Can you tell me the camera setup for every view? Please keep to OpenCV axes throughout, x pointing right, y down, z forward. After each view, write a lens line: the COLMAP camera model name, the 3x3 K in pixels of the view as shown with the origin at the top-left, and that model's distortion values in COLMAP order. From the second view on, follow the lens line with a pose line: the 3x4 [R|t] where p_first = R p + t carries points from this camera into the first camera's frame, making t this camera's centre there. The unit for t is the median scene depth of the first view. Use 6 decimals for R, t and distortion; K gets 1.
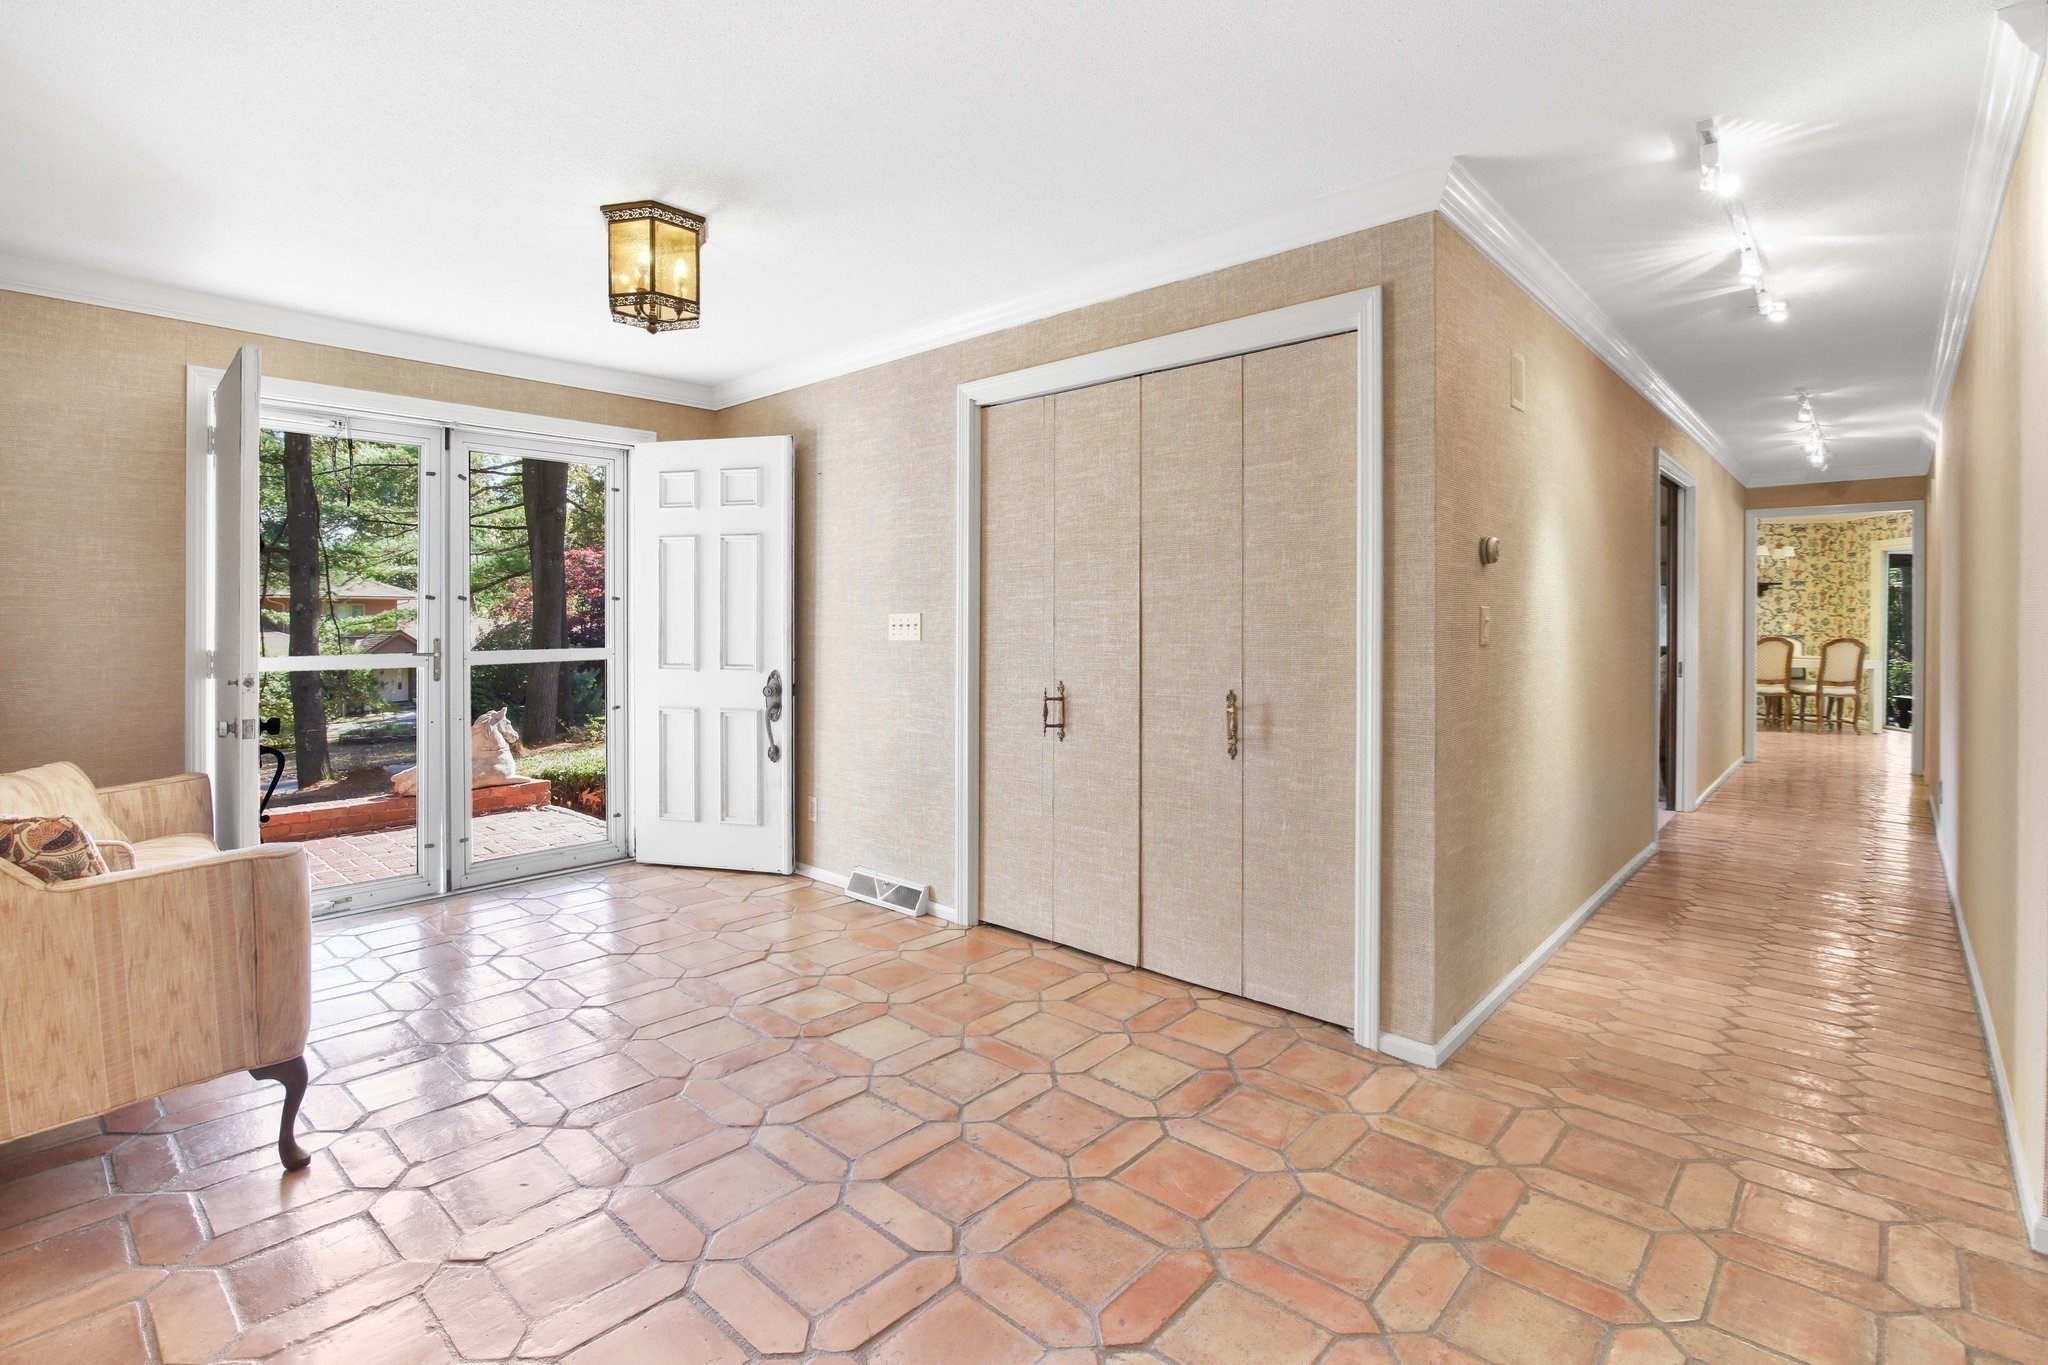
lens RADIAL K [[962.6, 0, 1025.0], [0, 962.6, 625.5], [0, 0, 1]] dist [-0.018254, -0.000063]
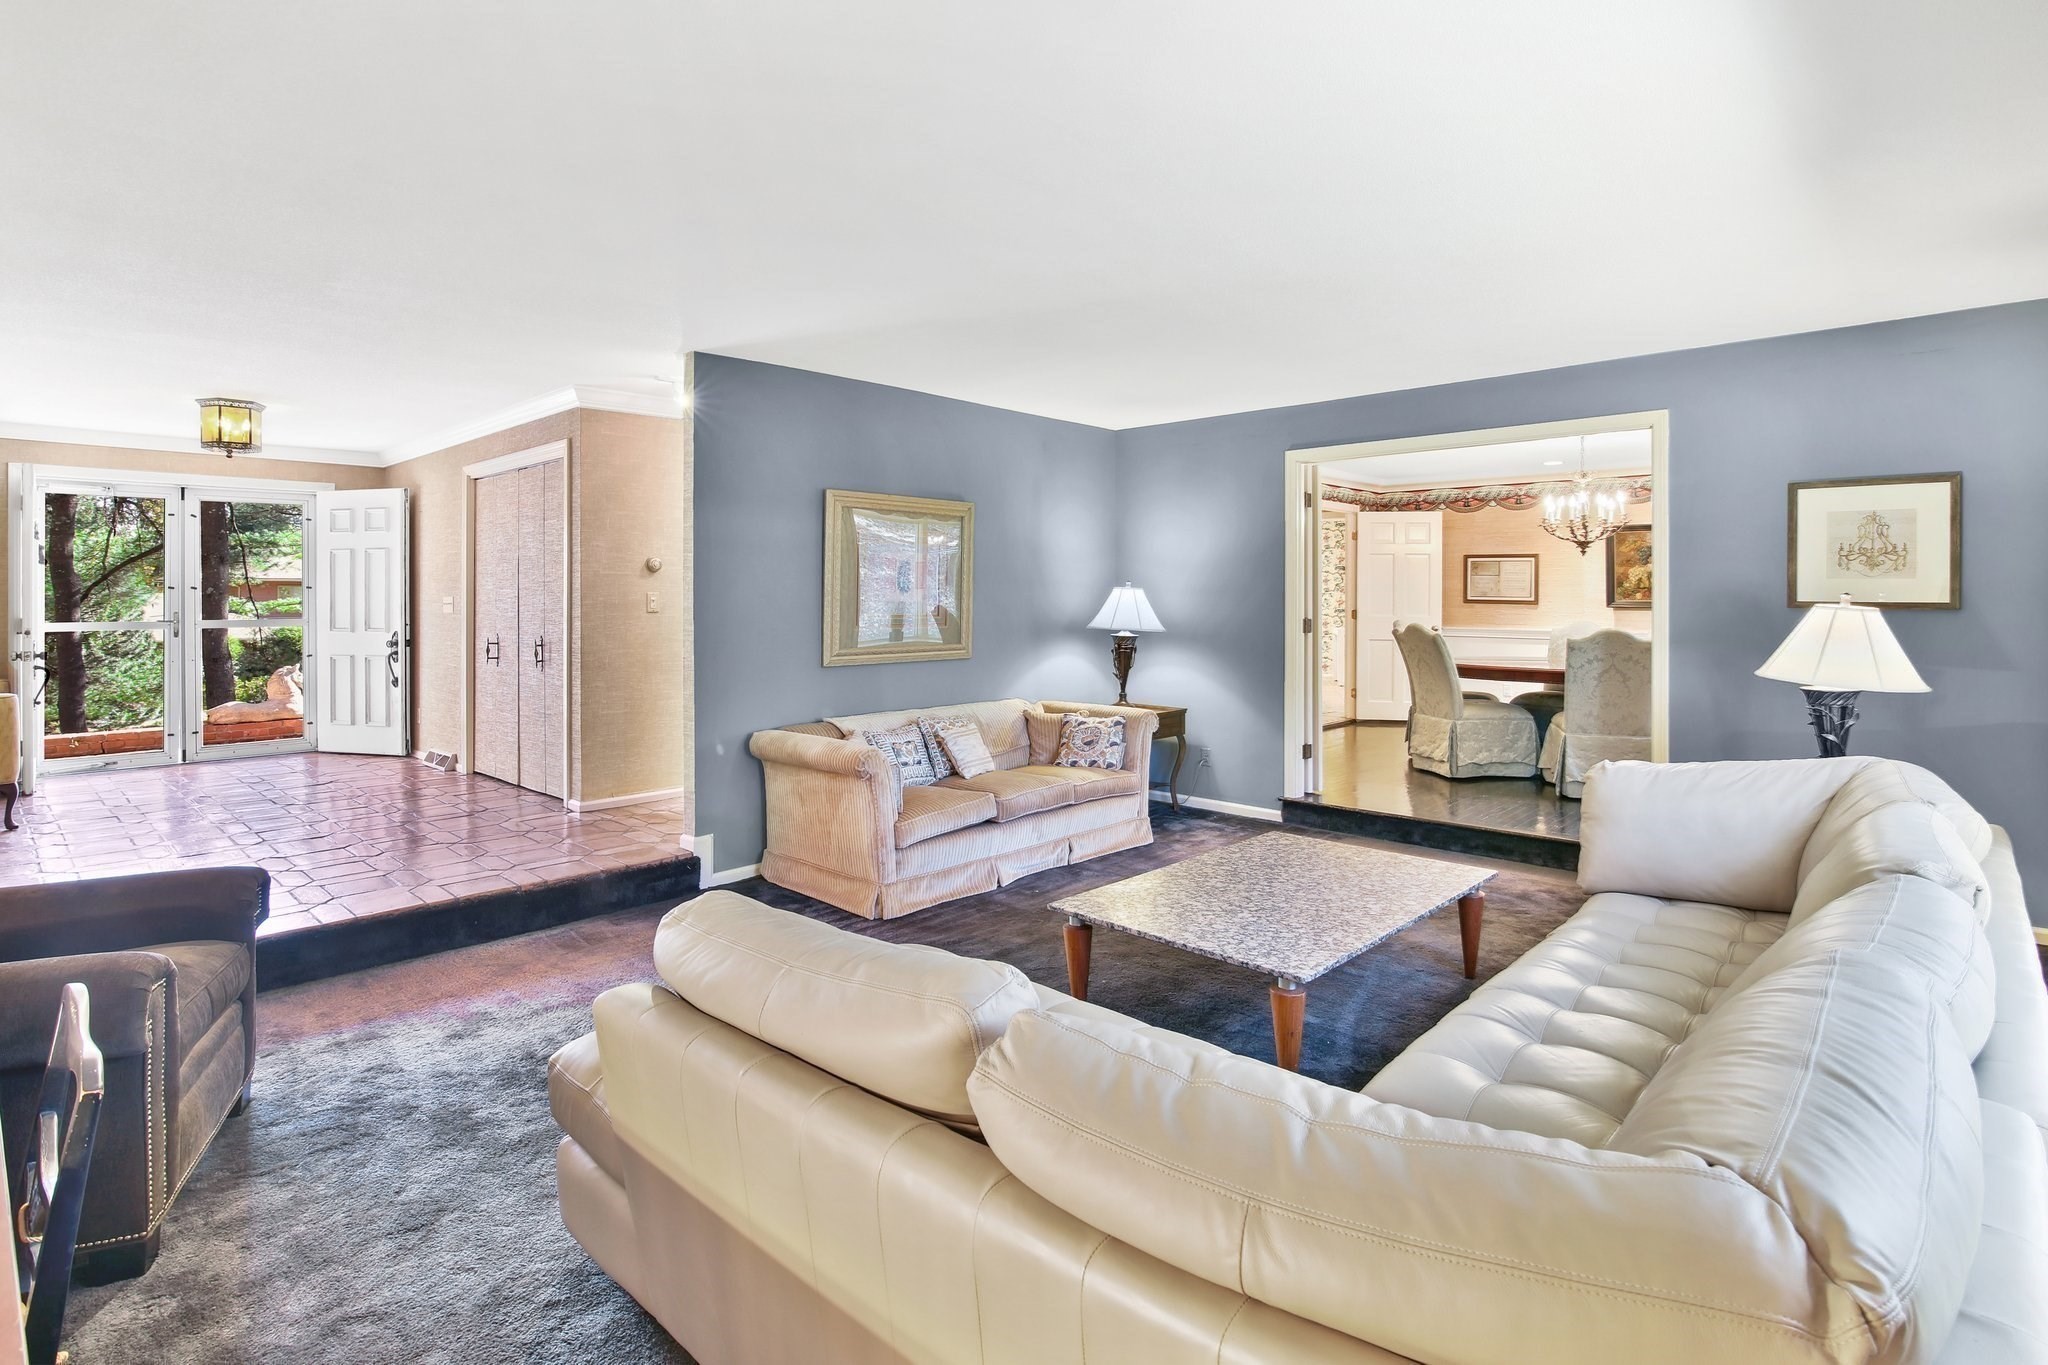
lens RADIAL K [[999.2, 0, 1035.9], [0, 999.2, 599.3], [0, 0, 1]] dist [-0.001926, -0.000024]
pose [[0.999963, -0.003501, -0.007864, 0.848438], [0.003456, 0.999978, -0.005716, 0.005423], [0.007884, 0.005689, 0.999953, -0.697178]]
